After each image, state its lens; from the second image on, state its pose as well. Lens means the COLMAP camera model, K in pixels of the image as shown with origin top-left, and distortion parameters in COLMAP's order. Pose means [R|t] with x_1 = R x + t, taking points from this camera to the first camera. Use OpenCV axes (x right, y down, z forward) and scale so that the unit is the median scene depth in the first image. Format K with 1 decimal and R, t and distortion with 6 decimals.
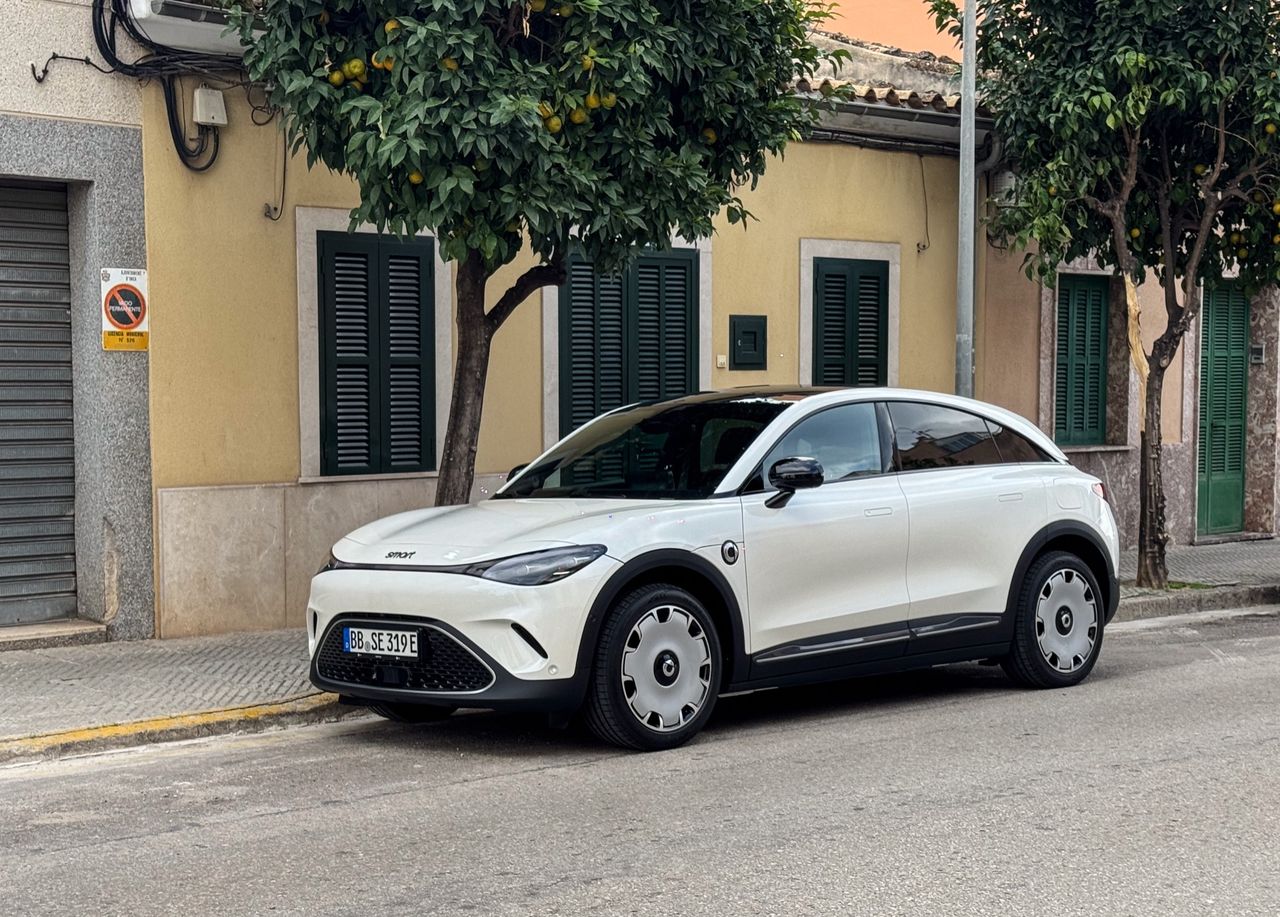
lens RADIAL K [[2171.6, 0, 641.3], [0, 2171.6, 492.4], [0, 0, 1]] dist [0.184169, 0.047492]
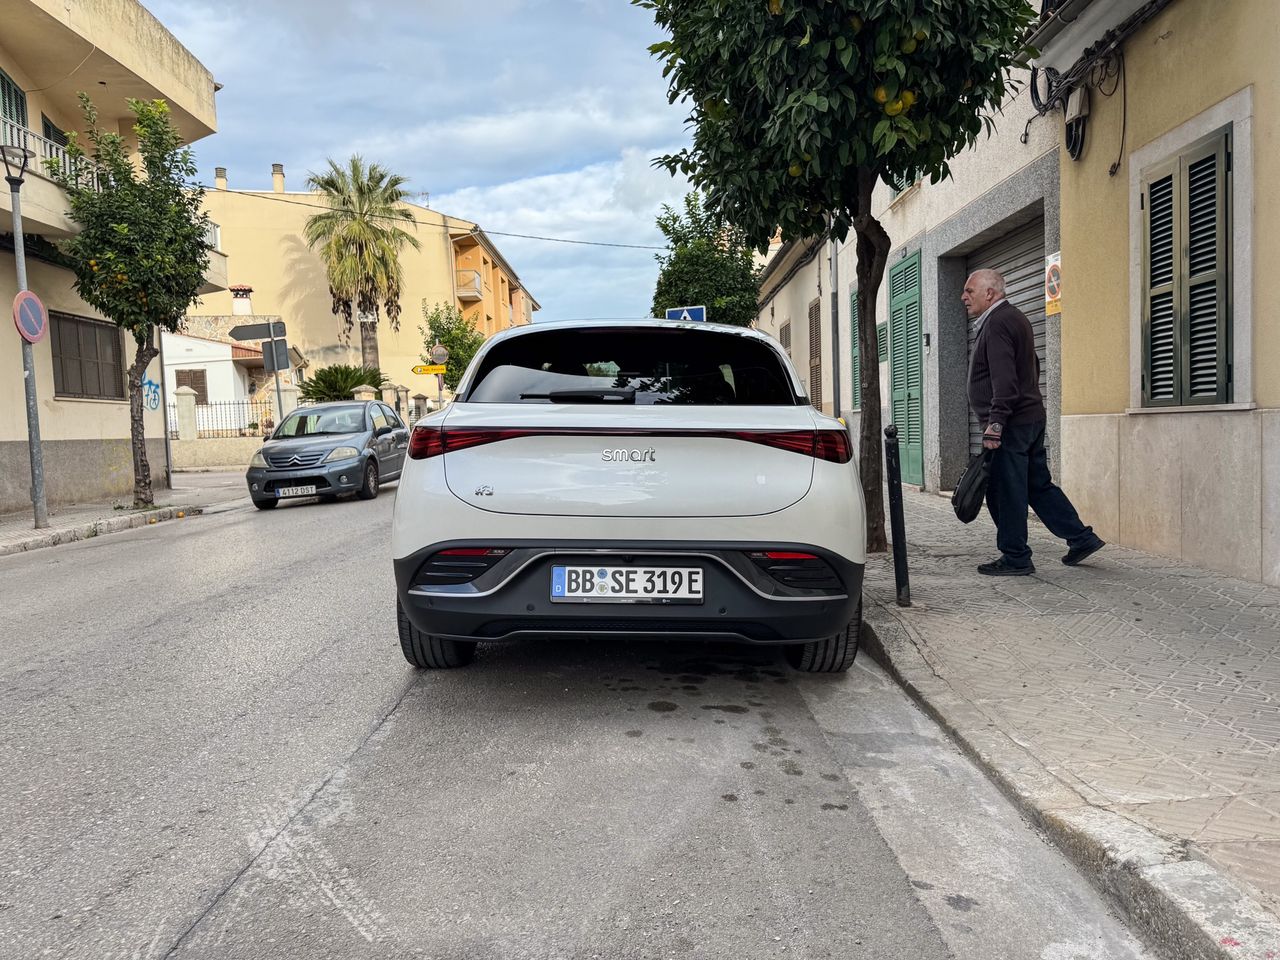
lens RADIAL K [[885.9, 0, 646.7], [0, 885.9, 484.8], [0, 0, 1]] dist [0.112371, -0.119682]
pose [[-0.692850, 0.070423, -0.717635, 0.378618], [-0.004895, 0.994737, 0.102343, -0.015960], [0.721065, 0.074421, -0.688859, 1.296888]]
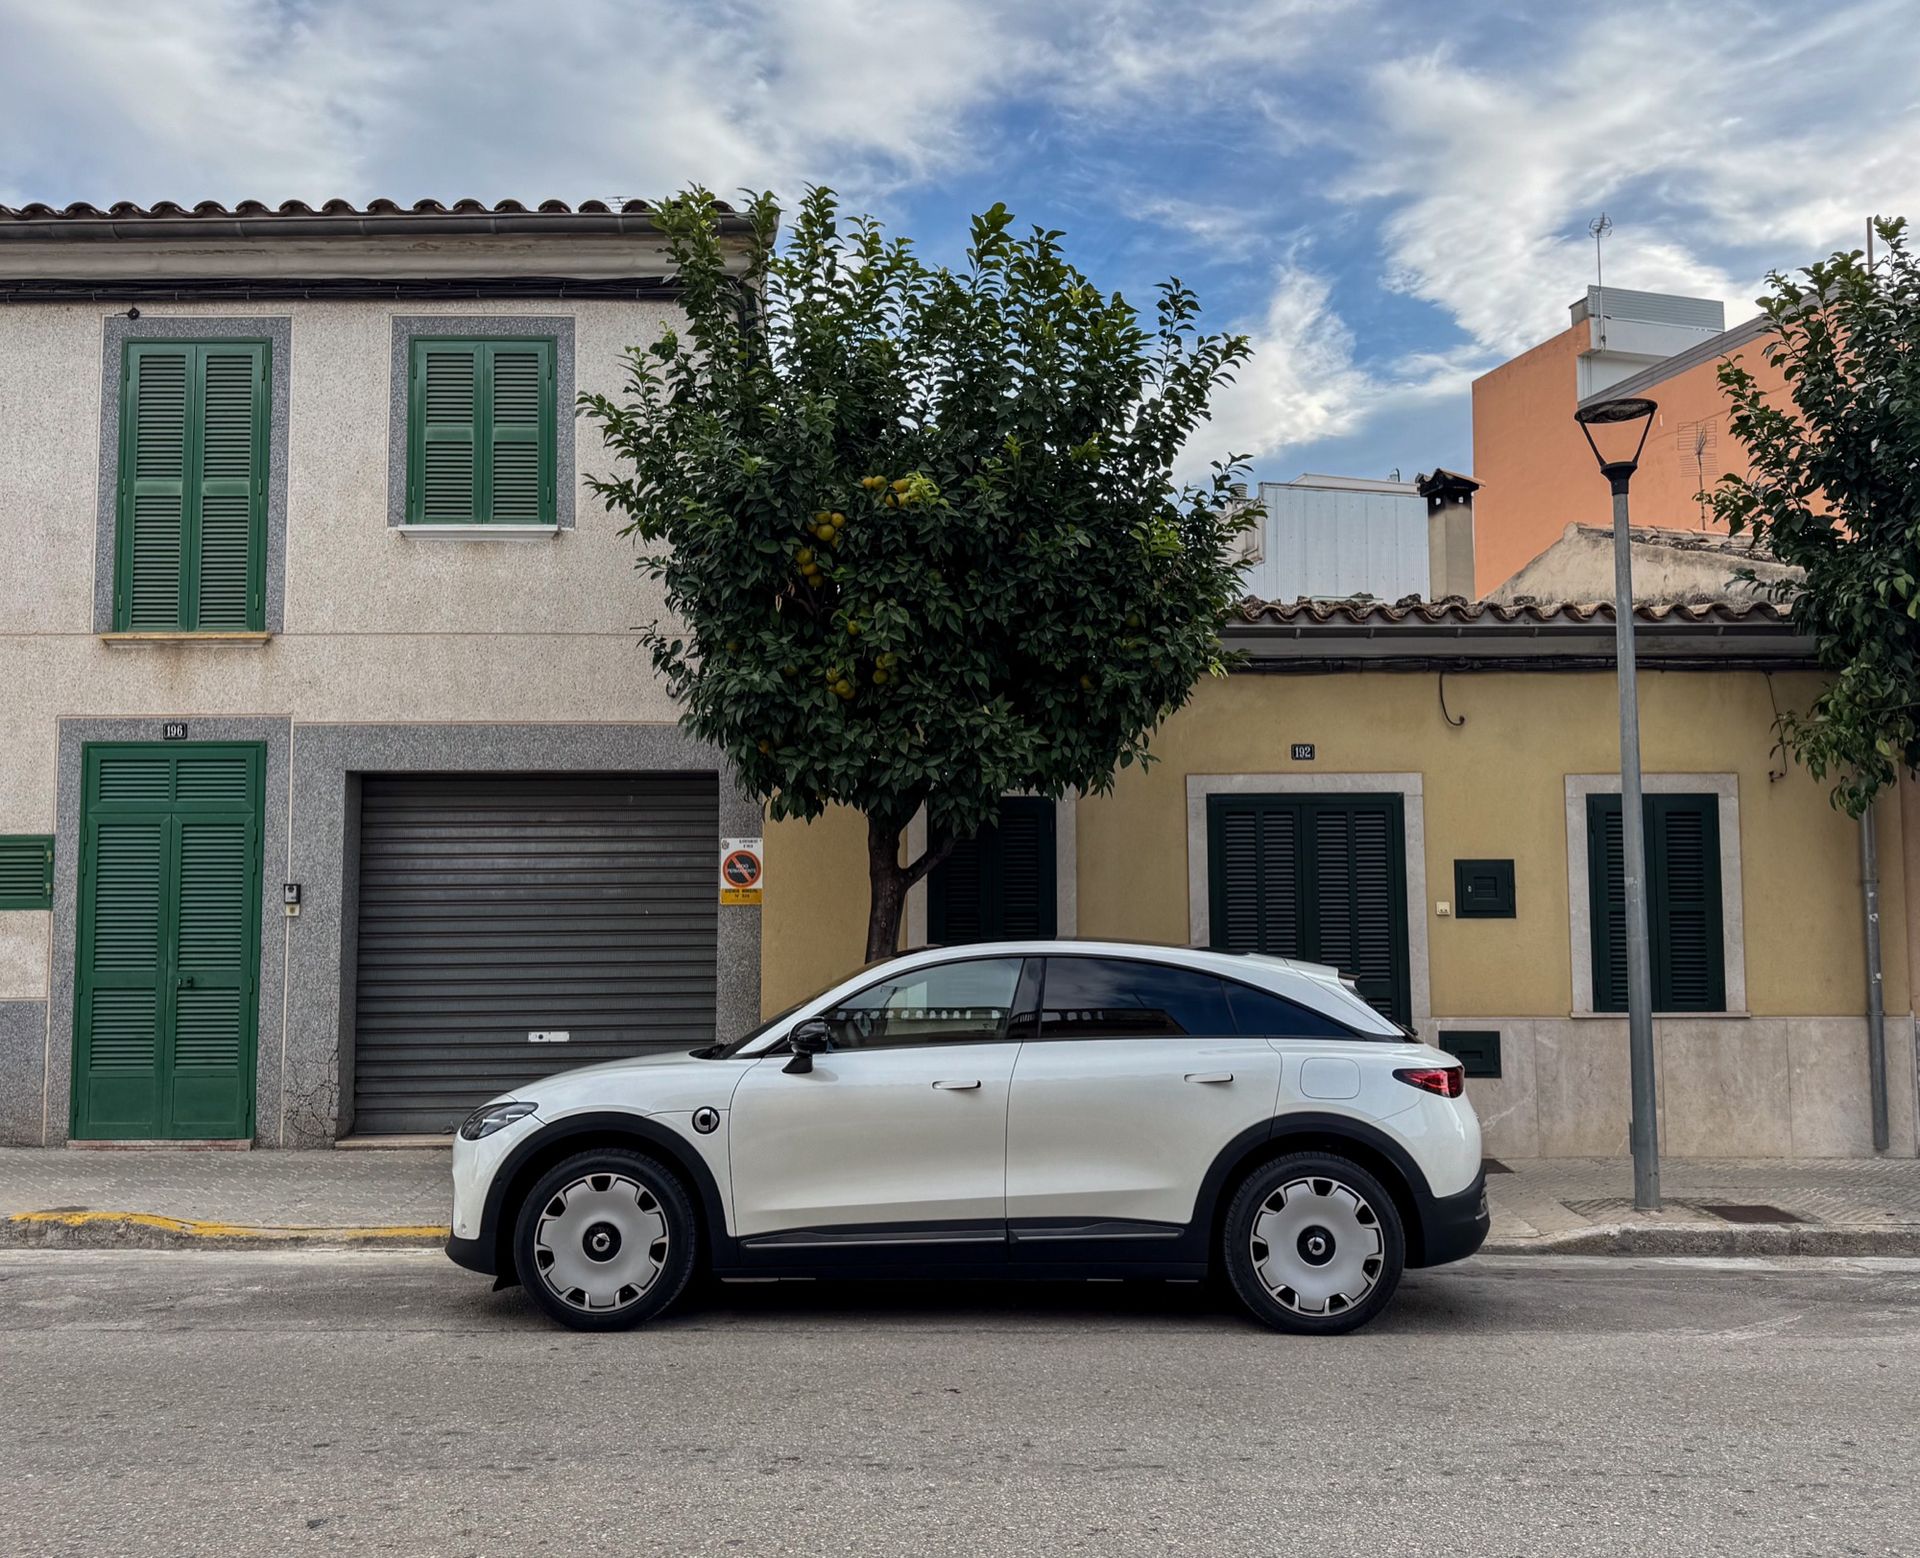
lens RADIAL K [[1596.7, 0, 987.6], [0, 1596.7, 762.4], [0, 0, 1]] dist [0.146645, -0.262932]
pose [[0.716001, -0.067658, -0.694812, 0.521789], [-0.036137, 0.990366, -0.133678, -0.030649], [0.697163, 0.120822, 0.706658, 0.487322]]
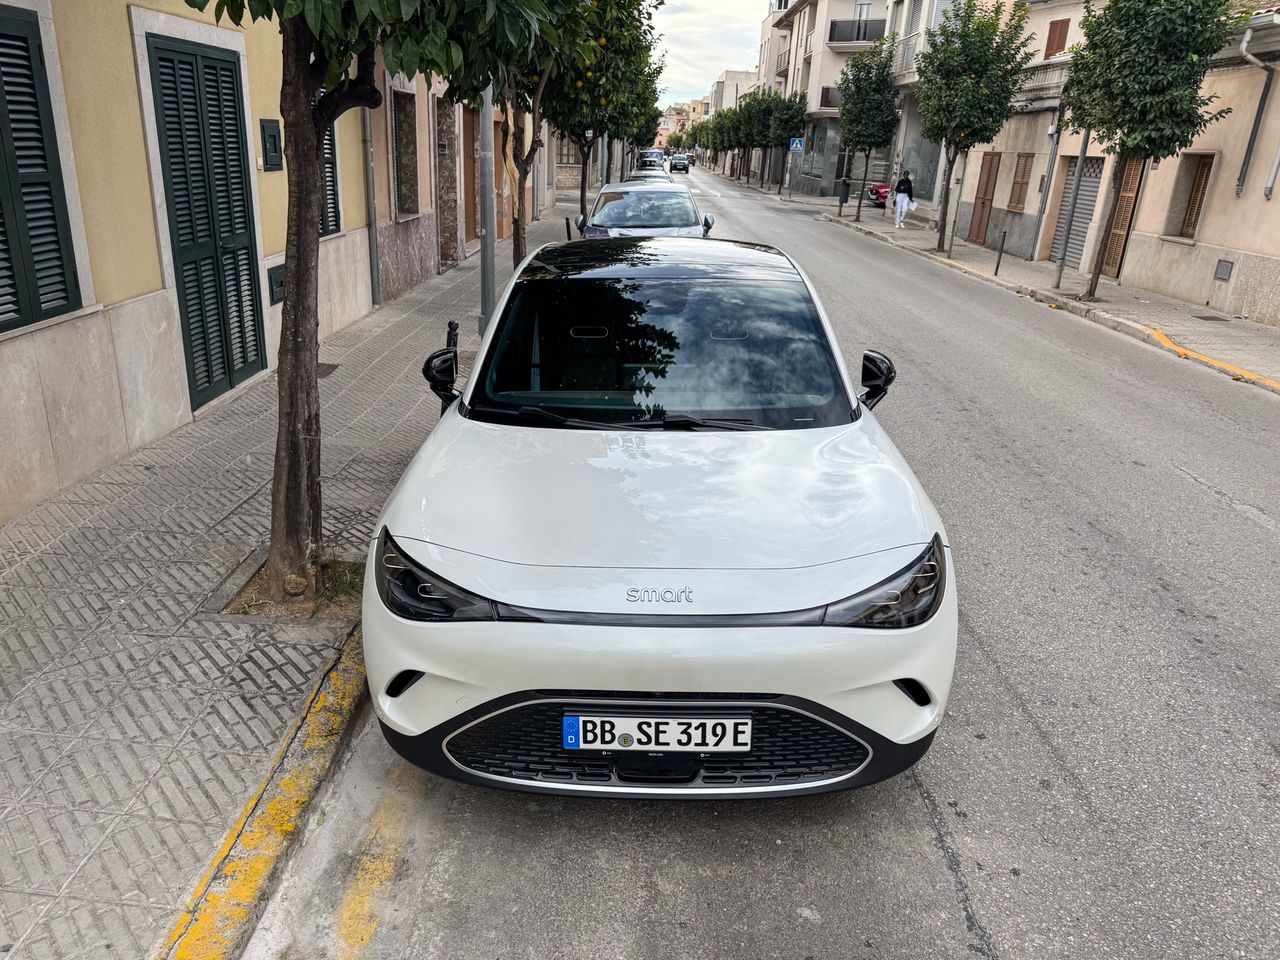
lens RADIAL K [[921.9, 0, 642.5], [0, 921.9, 477.0], [0, 0, 1]] dist [0.005723, 0.004990]
pose [[0.702084, -0.208961, 0.680744, -0.243691], [-0.011051, 0.952663, 0.303827, -0.072334], [-0.712008, -0.220835, 0.666541, 0.695042]]
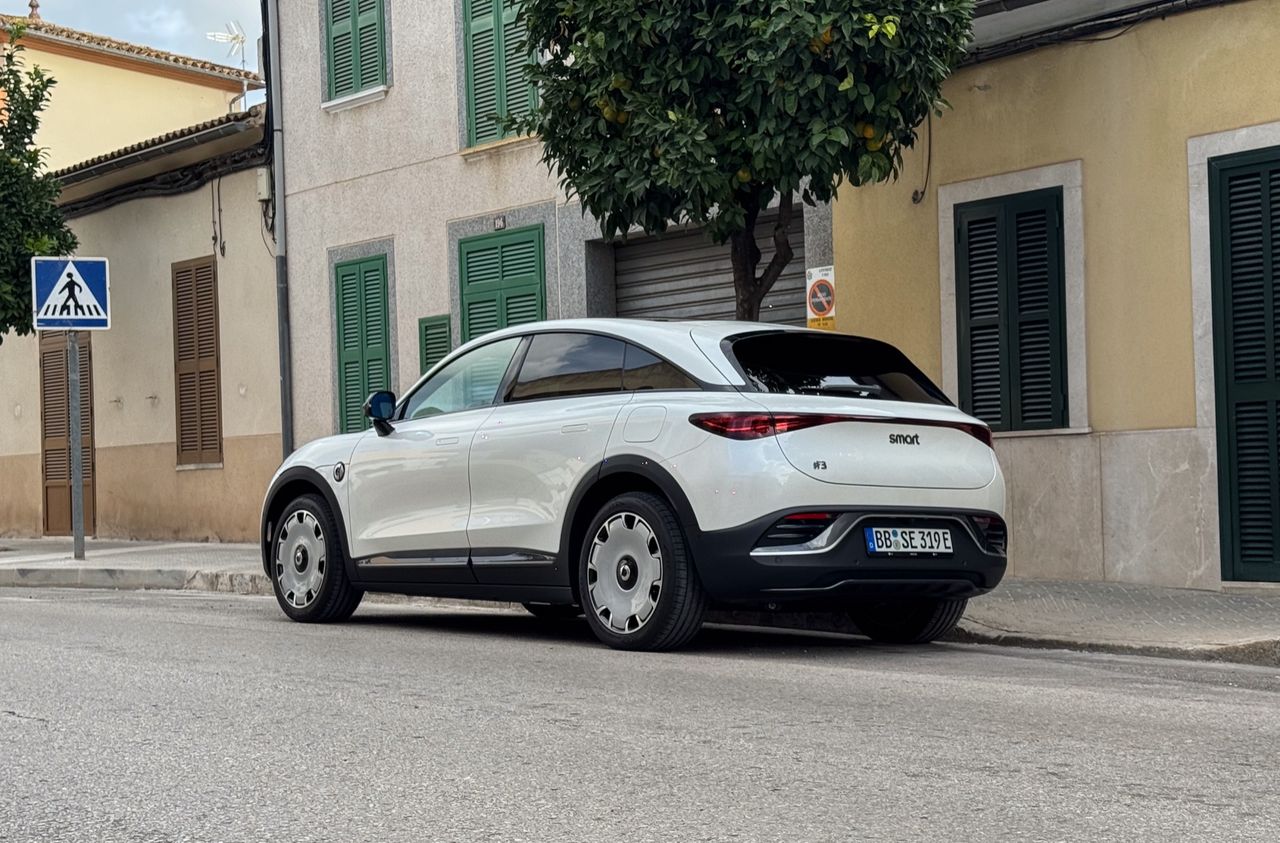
lens RADIAL K [[2029.2, 0, 638.0], [0, 2029.2, 465.7], [0, 0, 1]] dist [0.146451, -0.055117]
pose [[-0.091456, -0.007137, -0.995784, 0.980570], [-0.032490, 0.999463, -0.004179, 0.019881], [0.995279, 0.031971, -0.091639, 1.073109]]
